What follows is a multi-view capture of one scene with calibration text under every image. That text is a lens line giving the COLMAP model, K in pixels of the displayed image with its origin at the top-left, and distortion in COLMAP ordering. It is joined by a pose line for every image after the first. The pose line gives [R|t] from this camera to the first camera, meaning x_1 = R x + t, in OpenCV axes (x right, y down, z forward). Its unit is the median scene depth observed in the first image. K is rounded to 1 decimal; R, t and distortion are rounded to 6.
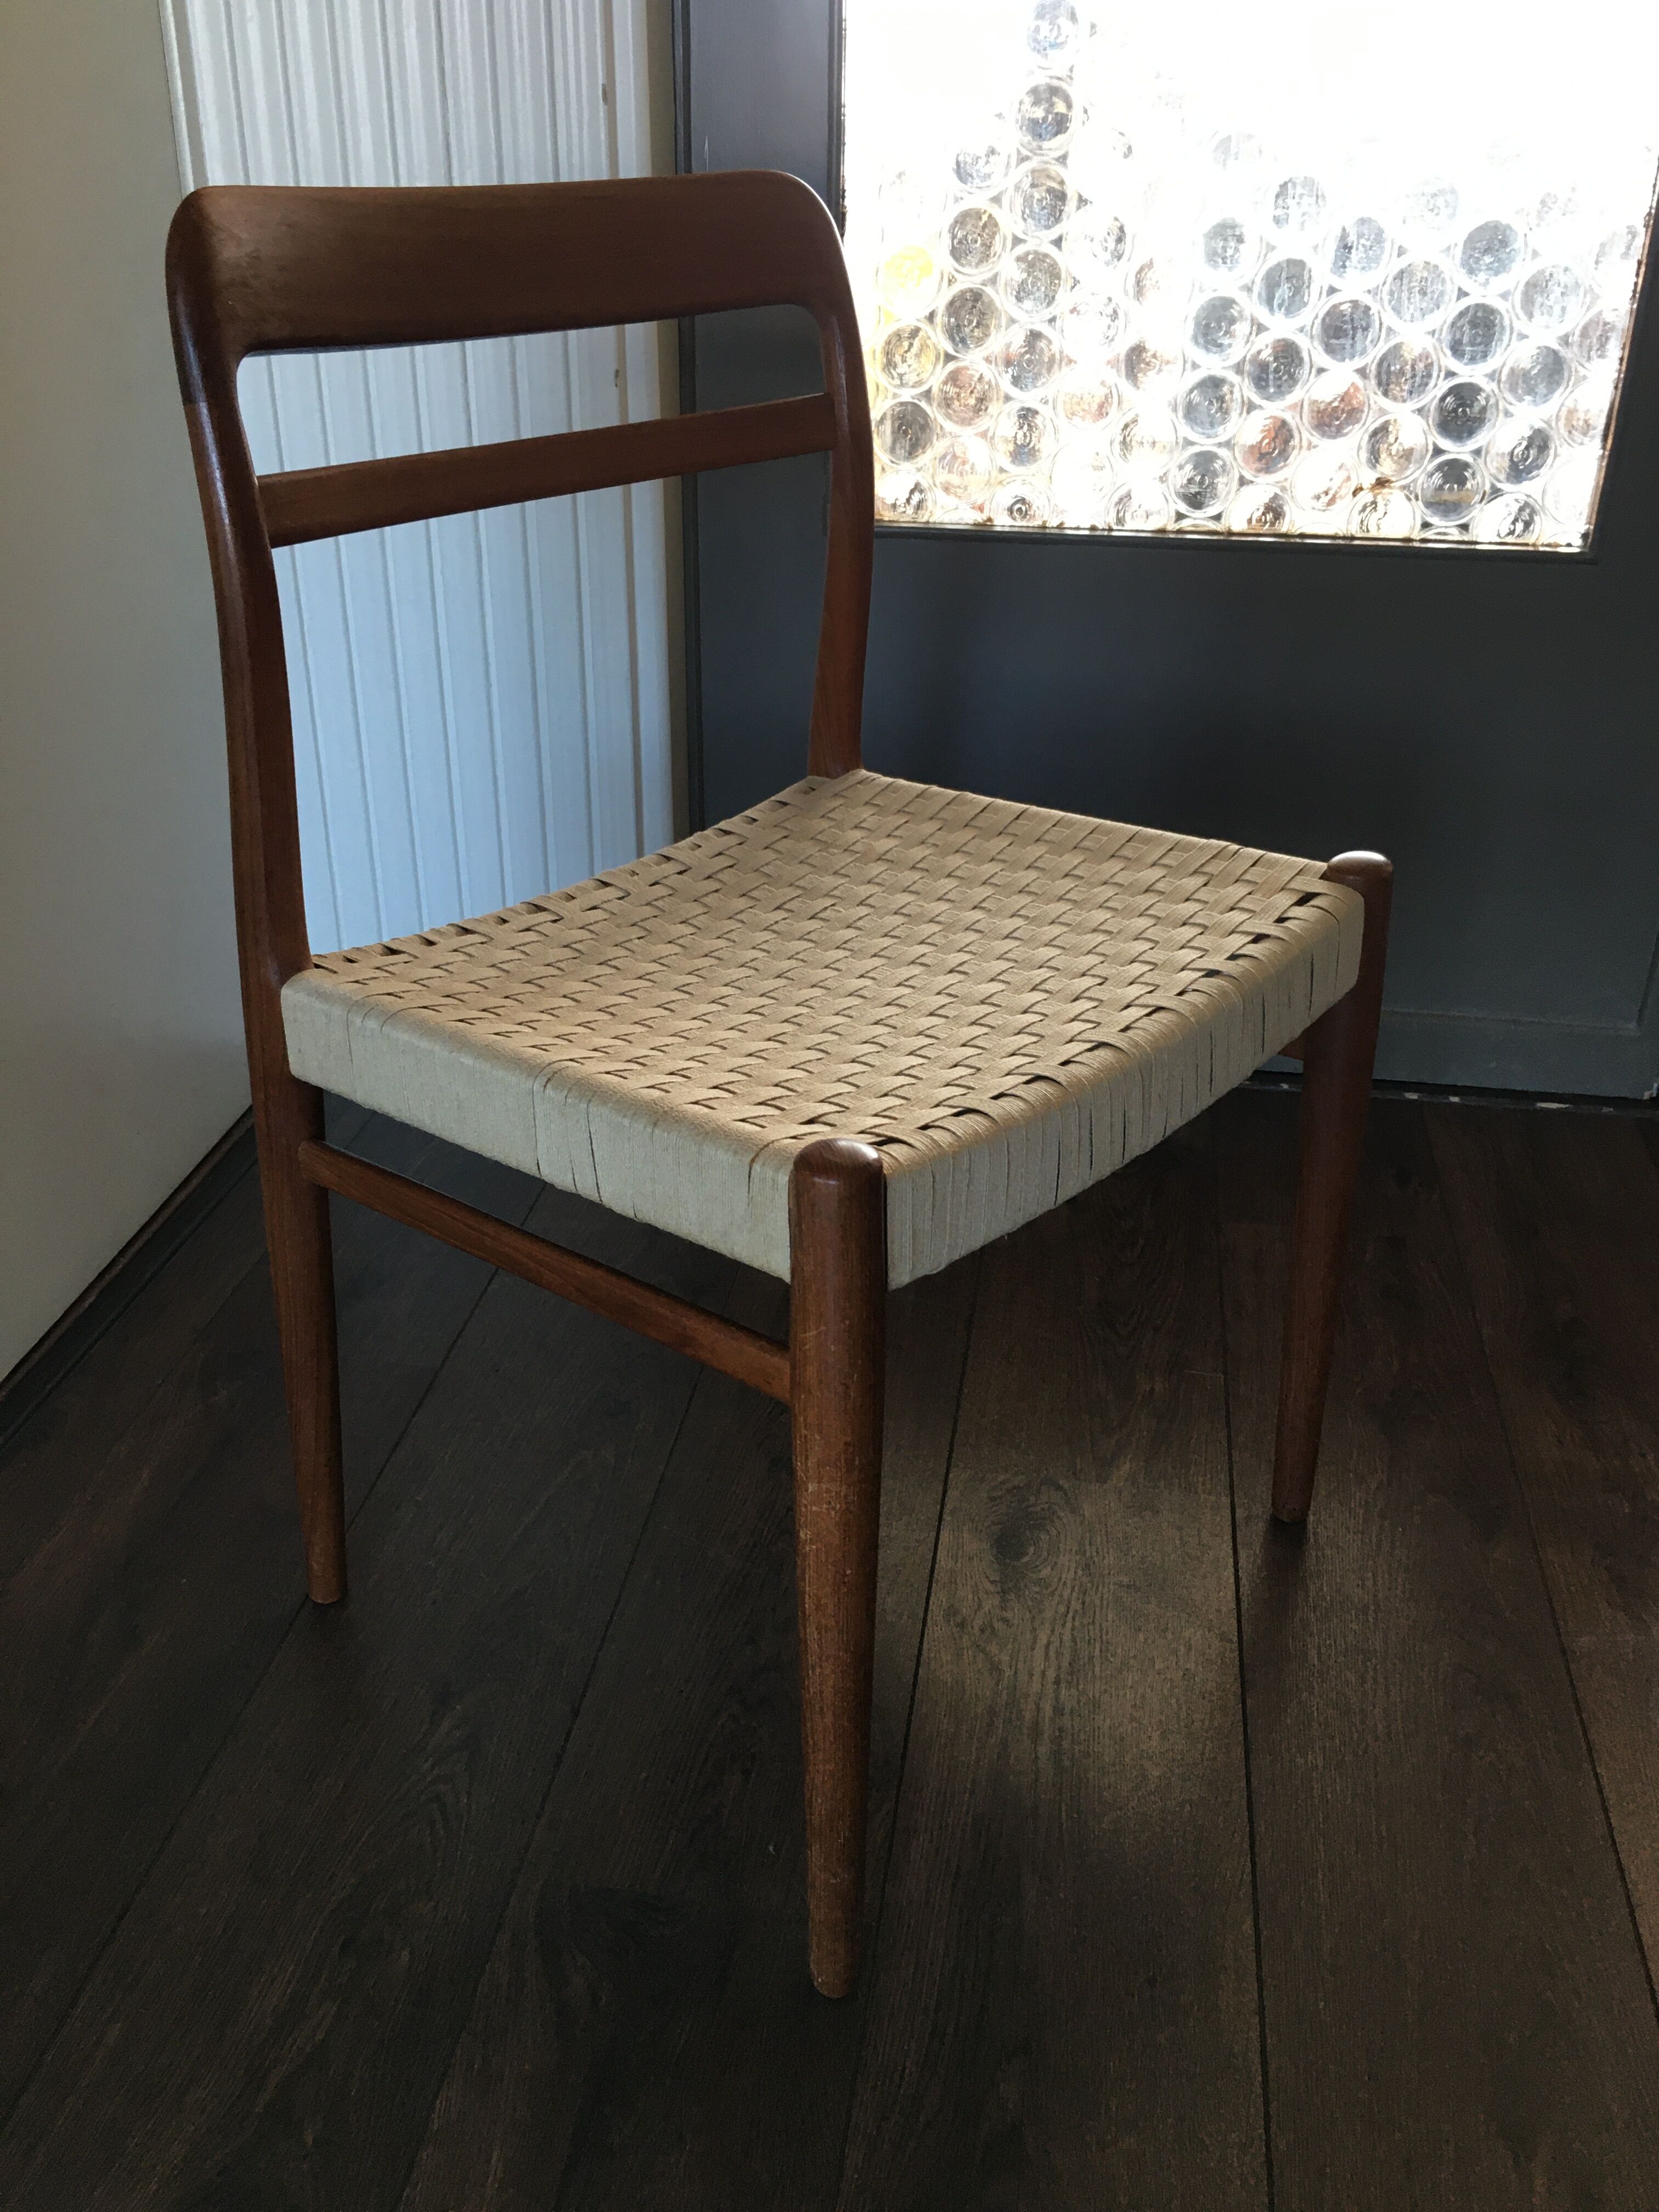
lens RADIAL K [[1894.4, 0, 829.5], [0, 1894.4, 1106.0], [0, 0, 1]] dist [0.093981, -0.212847]
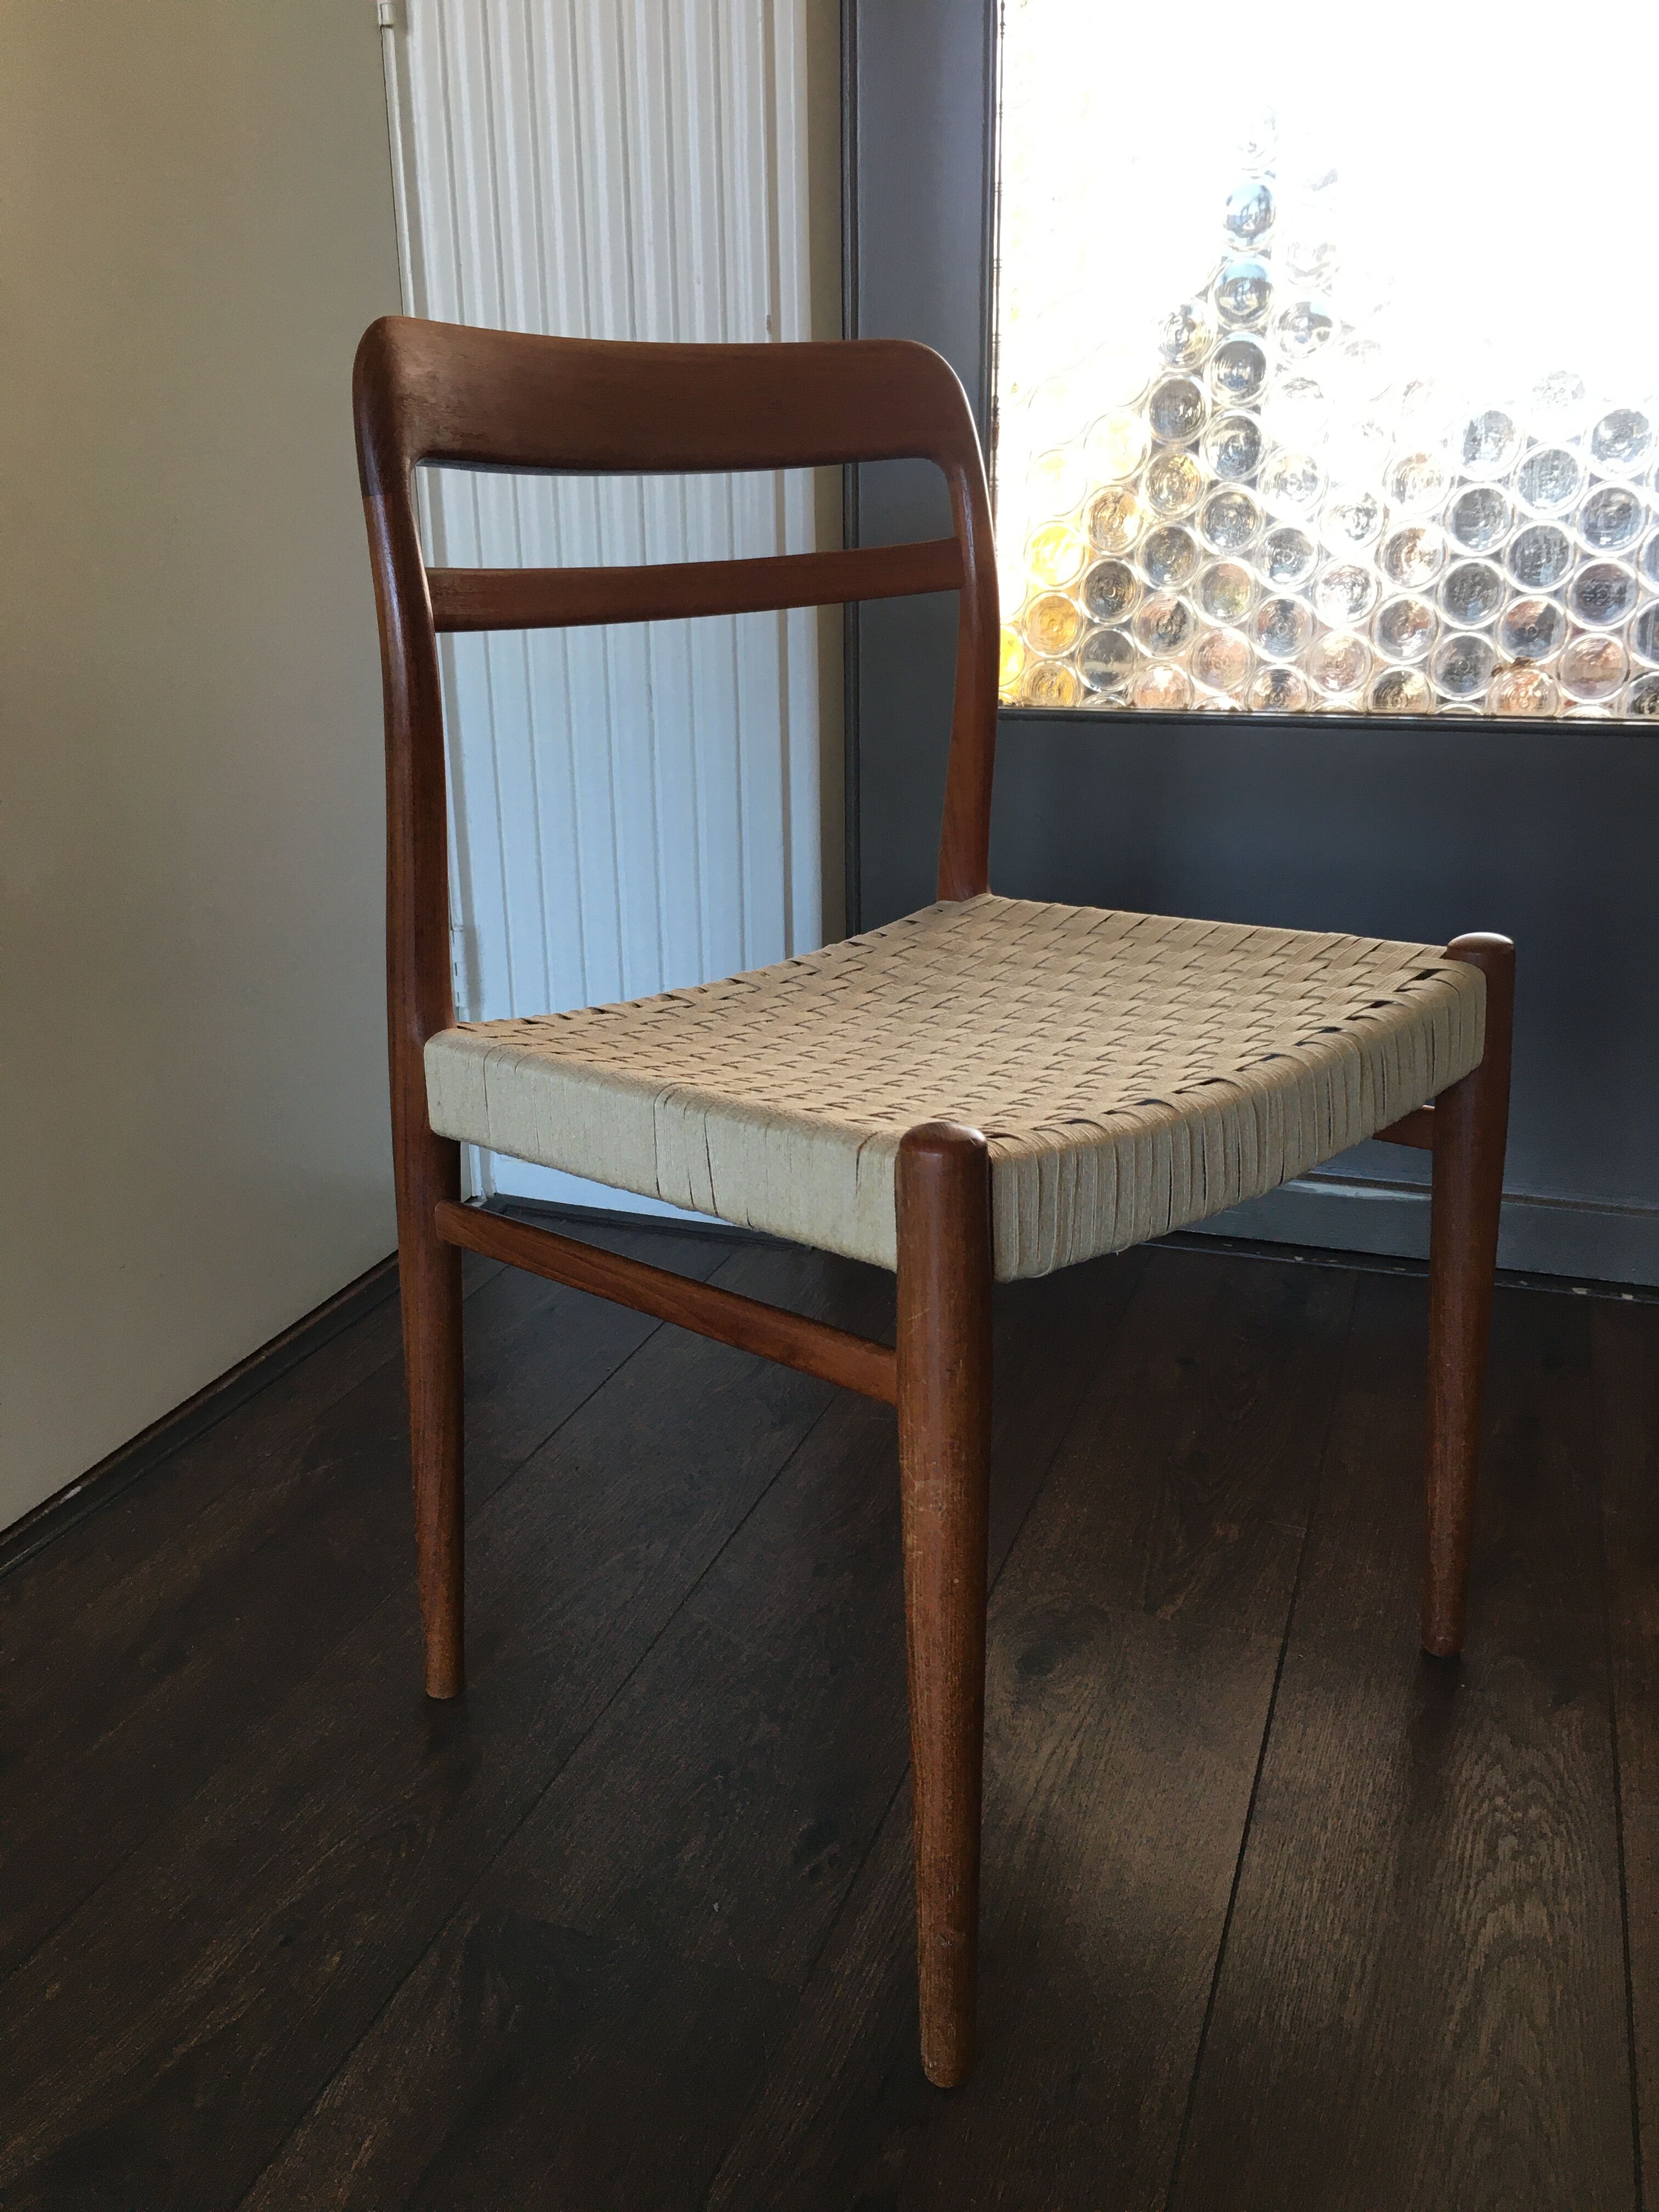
lens RADIAL K [[1894.4, 0, 829.5], [0, 1894.4, 1106.0], [0, 0, 1]] dist [0.093981, -0.212847]
pose [[0.996291, -0.000116, -0.086052, 0.024459], [-0.014788, 0.984893, -0.172534, 0.146173], [0.084772, 0.173166, 0.981238, -0.004262]]
